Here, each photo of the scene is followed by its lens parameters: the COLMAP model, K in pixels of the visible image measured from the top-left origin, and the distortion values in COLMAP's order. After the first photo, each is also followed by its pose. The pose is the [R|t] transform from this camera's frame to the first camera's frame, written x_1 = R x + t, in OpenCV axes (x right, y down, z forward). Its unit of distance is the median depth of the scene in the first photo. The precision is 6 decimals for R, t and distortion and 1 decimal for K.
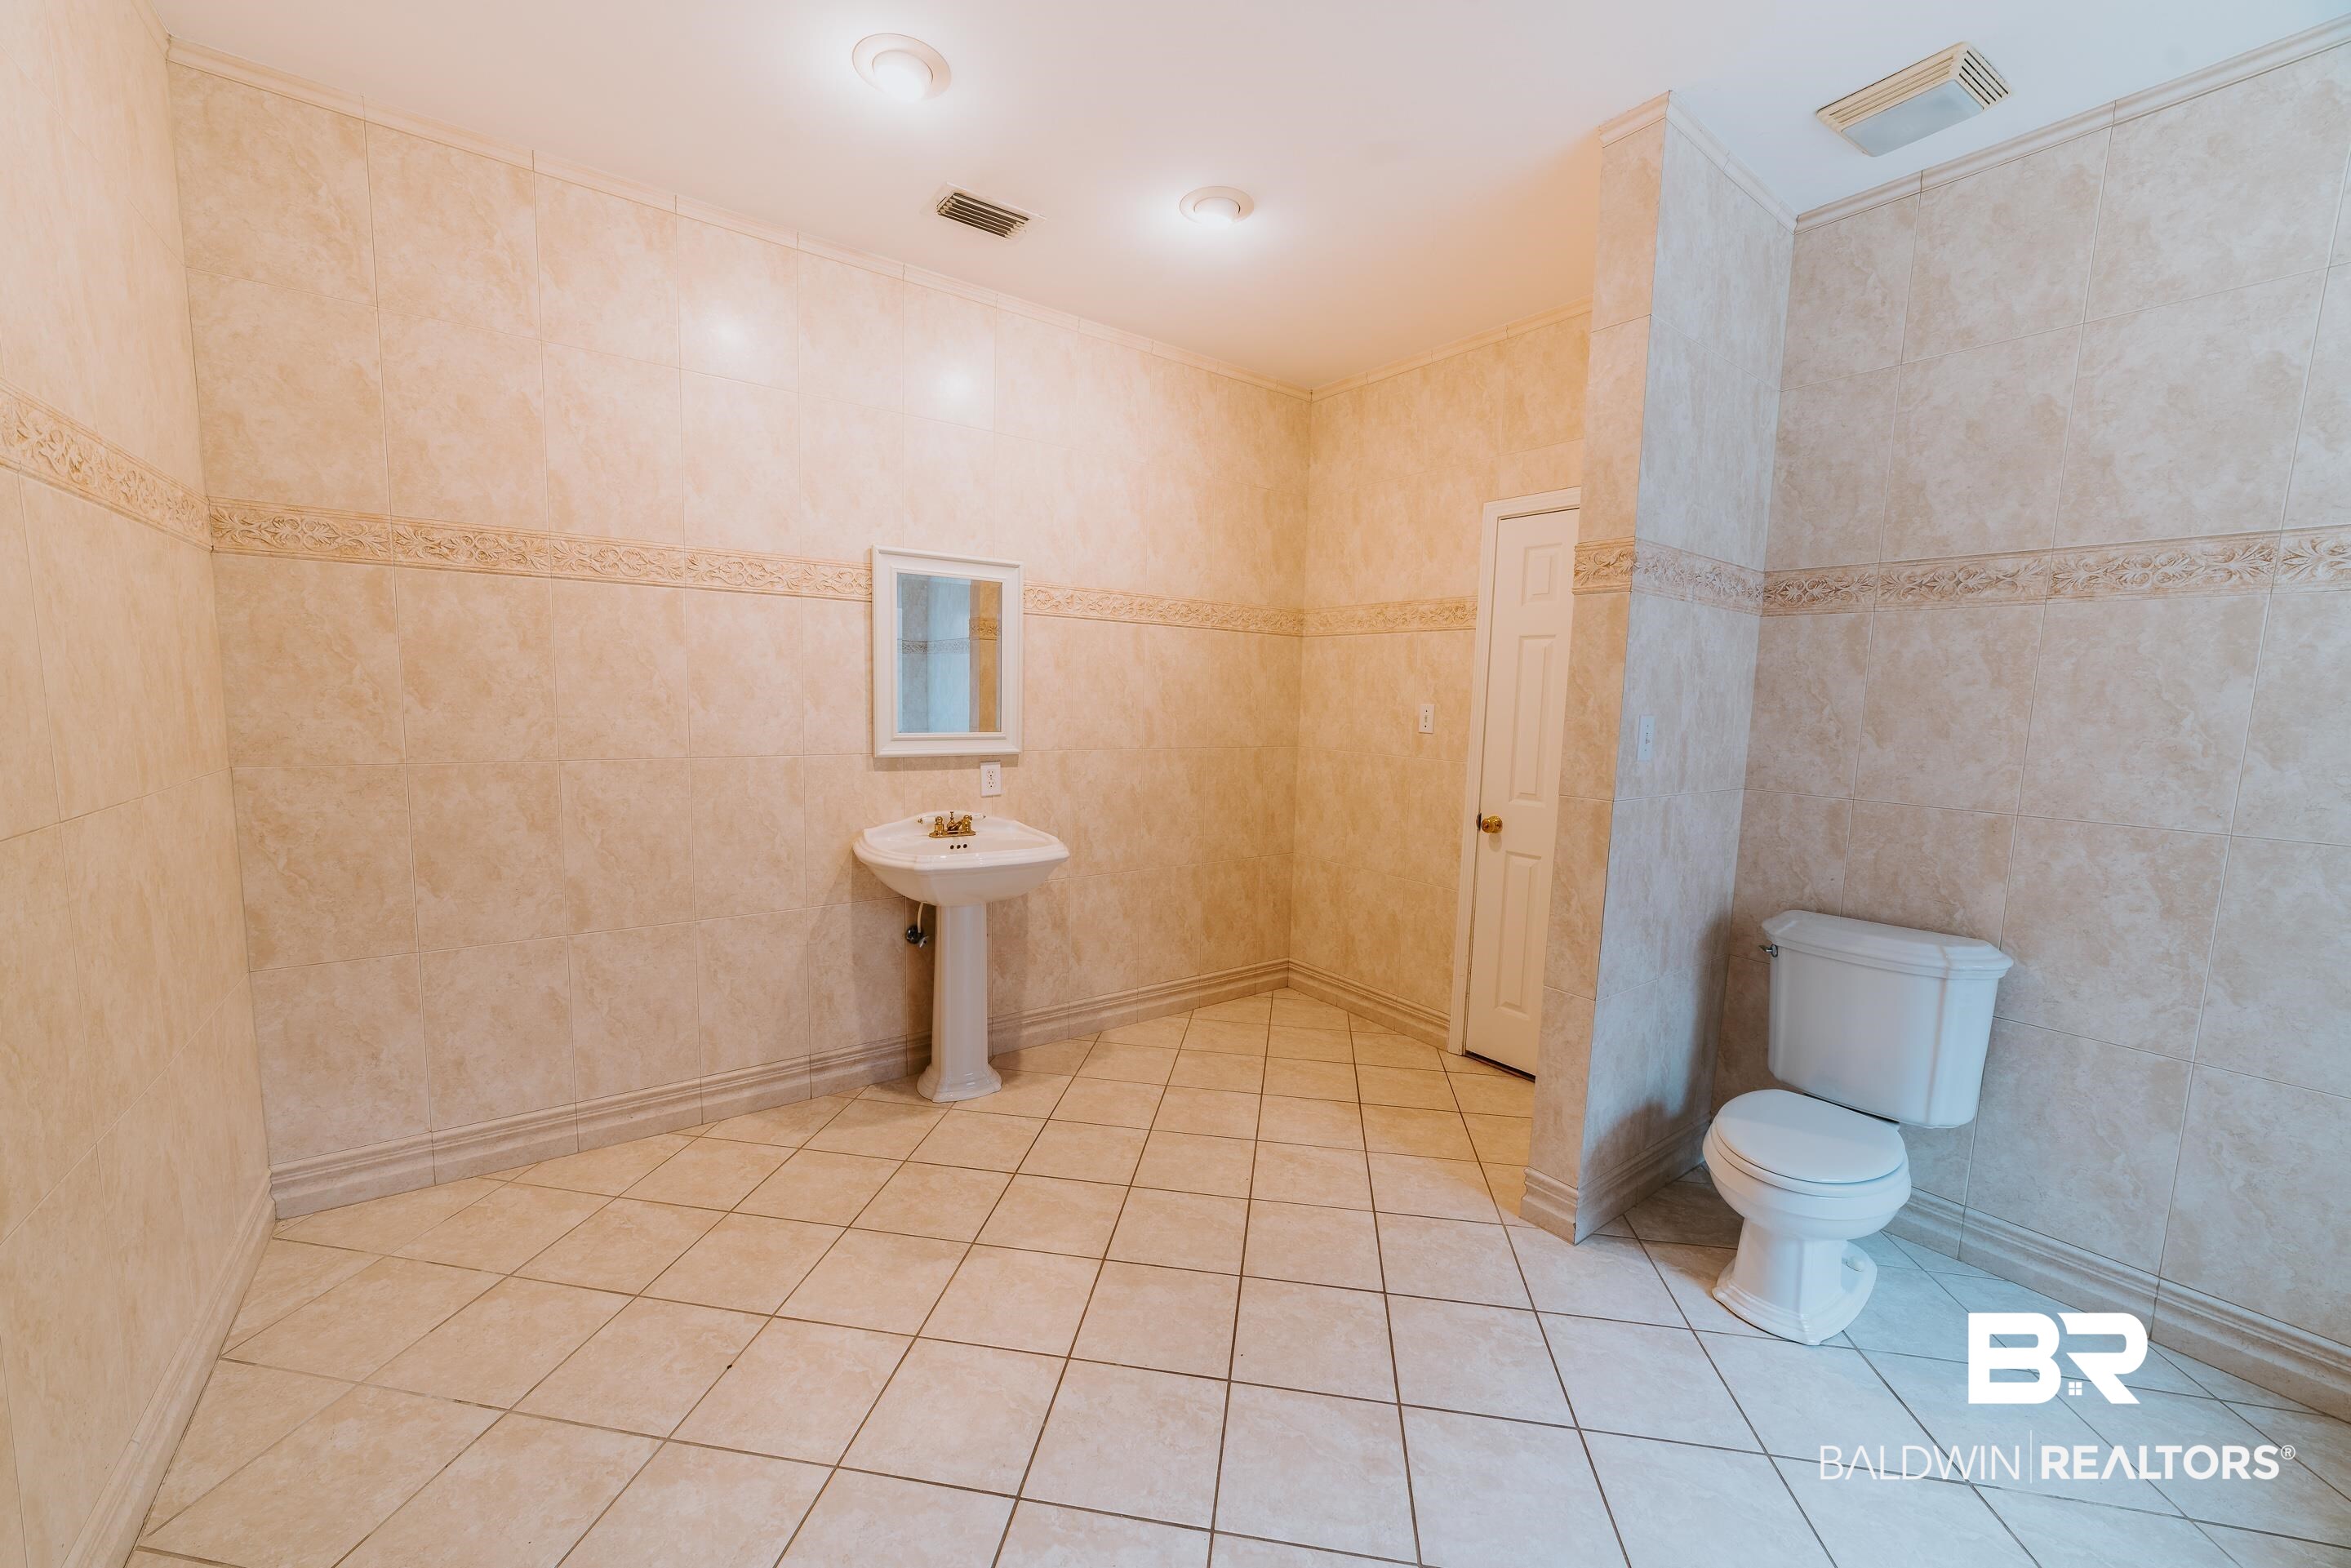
lens RADIAL K [[887.6, 0, 1167.2], [0, 887.6, 789.6], [0, 0, 1]] dist [-0.019719, 0.005972]
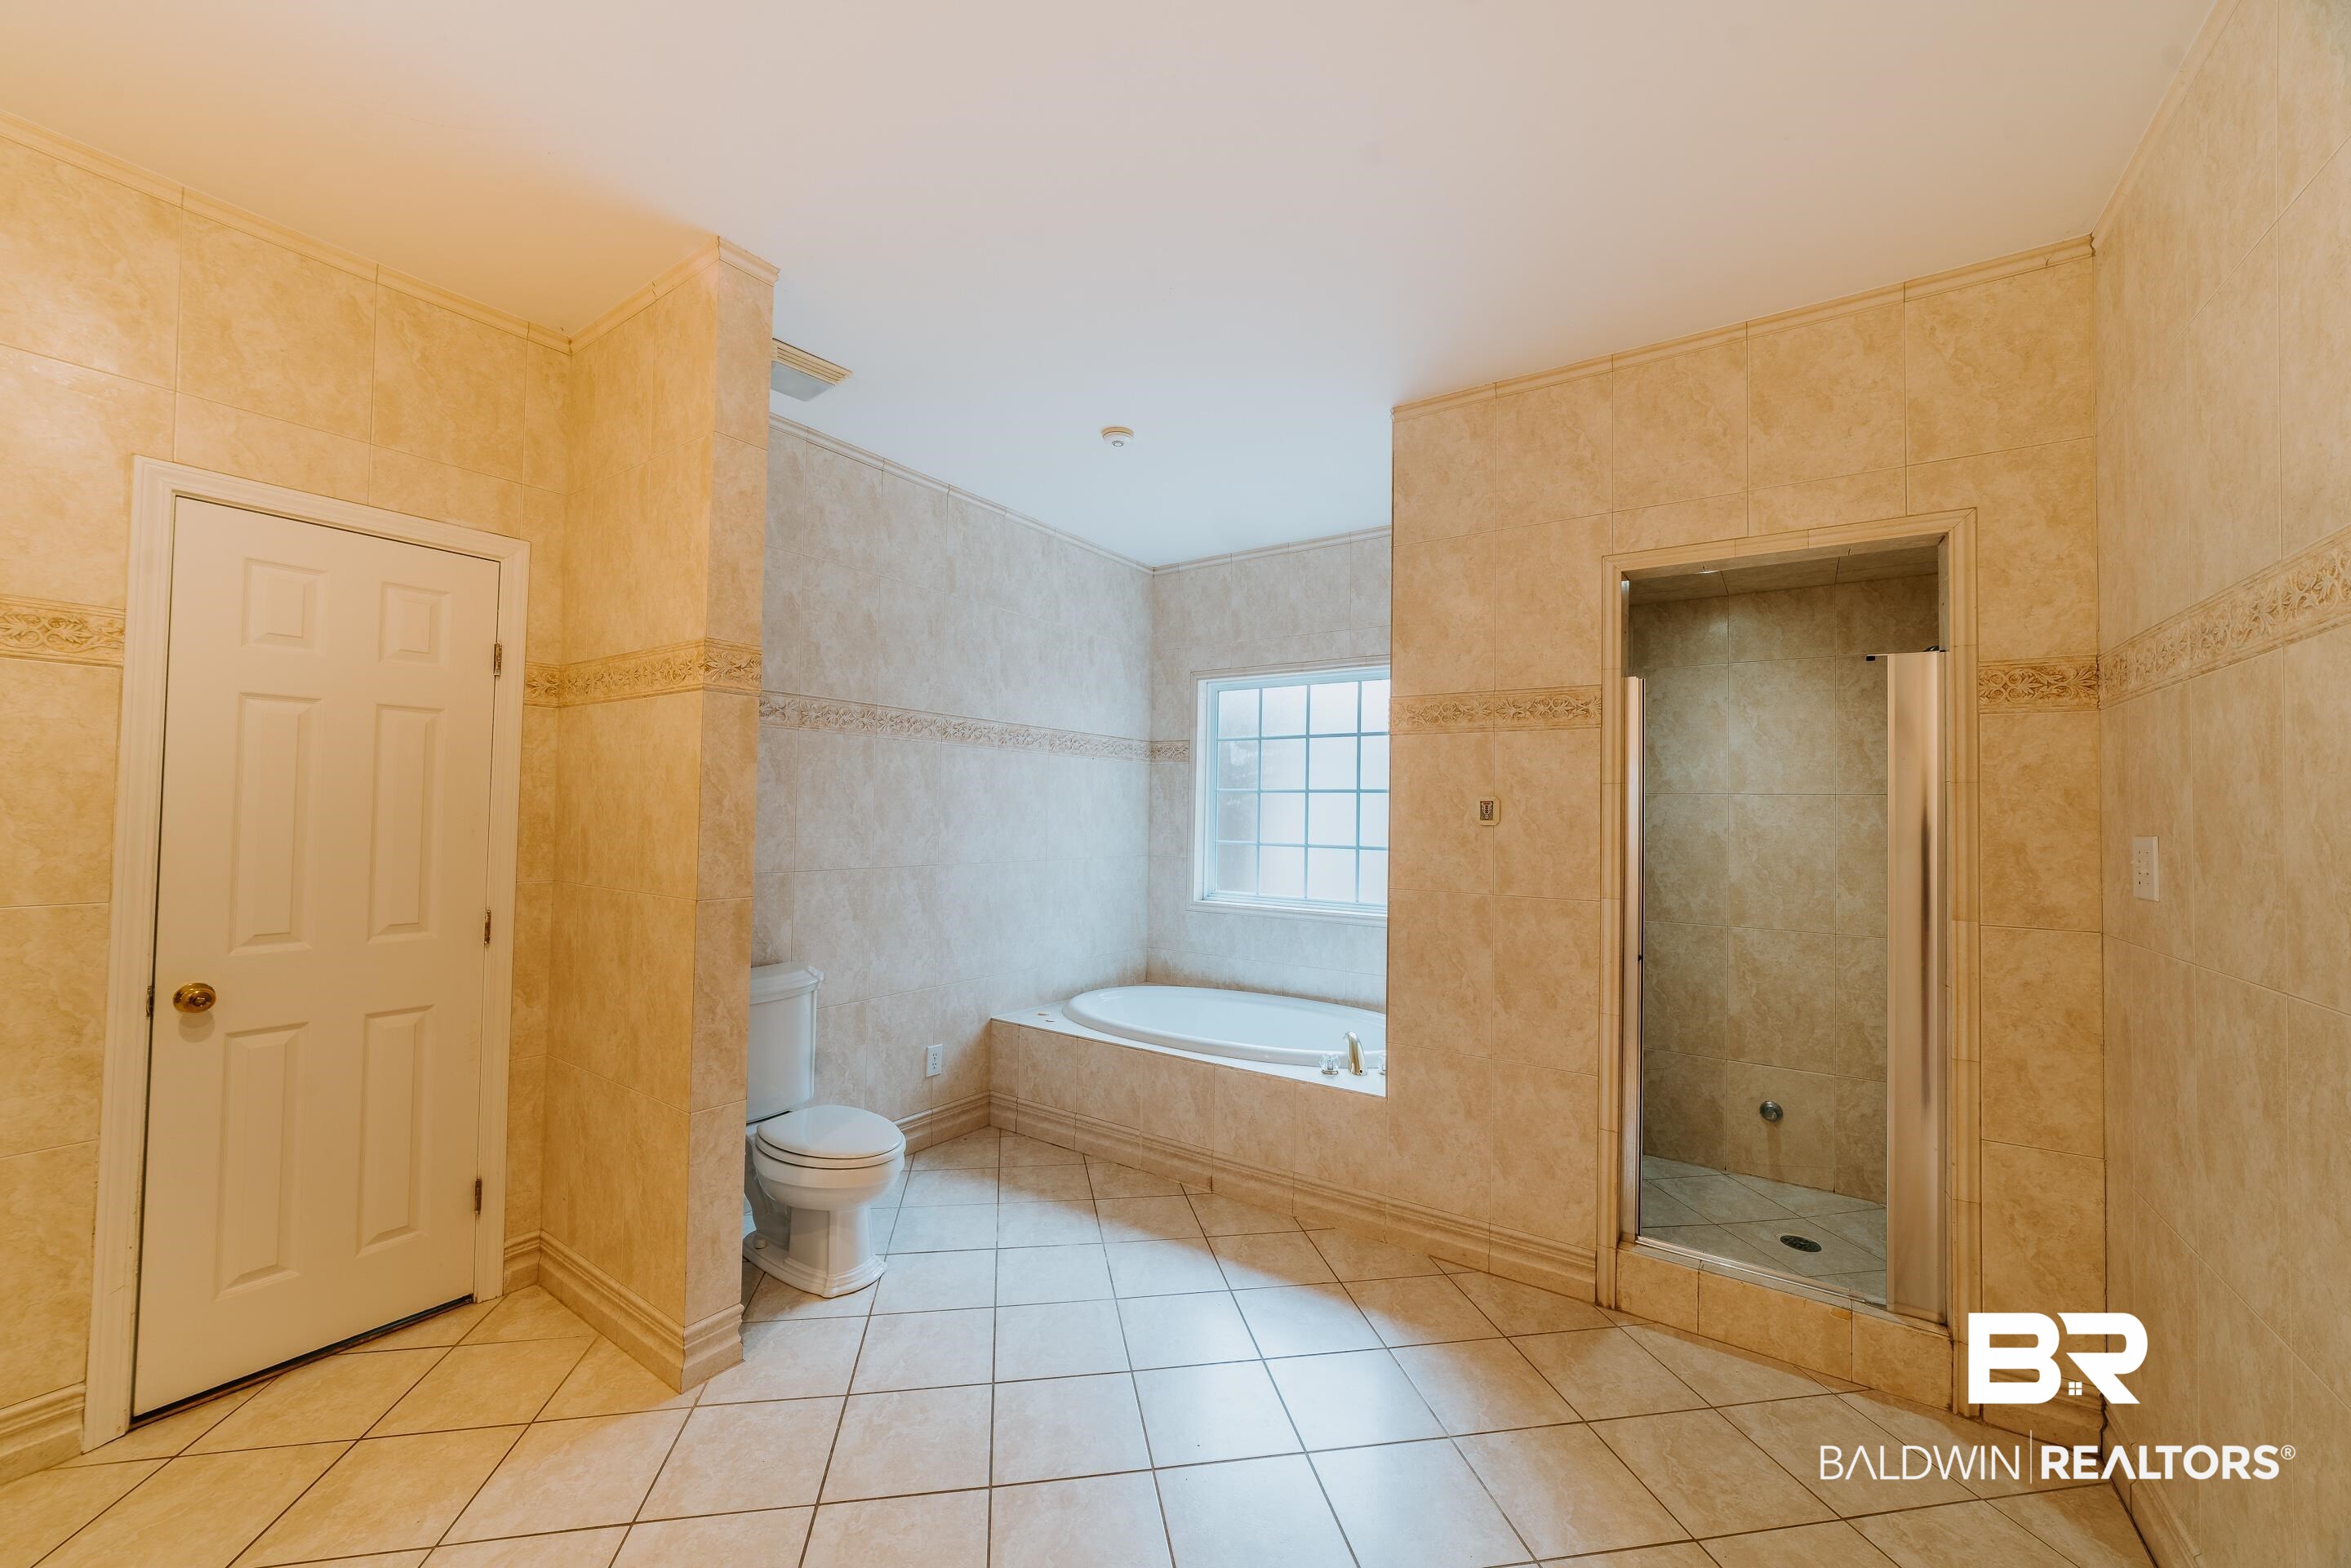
lens RADIAL K [[887.6, 0, 1159.1], [0, 887.6, 790.4], [0, 0, 1]] dist [-0.019719, 0.005972]
pose [[-0.315108, -0.010390, 0.948999, -0.610277], [0.076959, 0.996367, 0.036463, -0.109631], [-0.945930, 0.084524, -0.313164, 0.848169]]
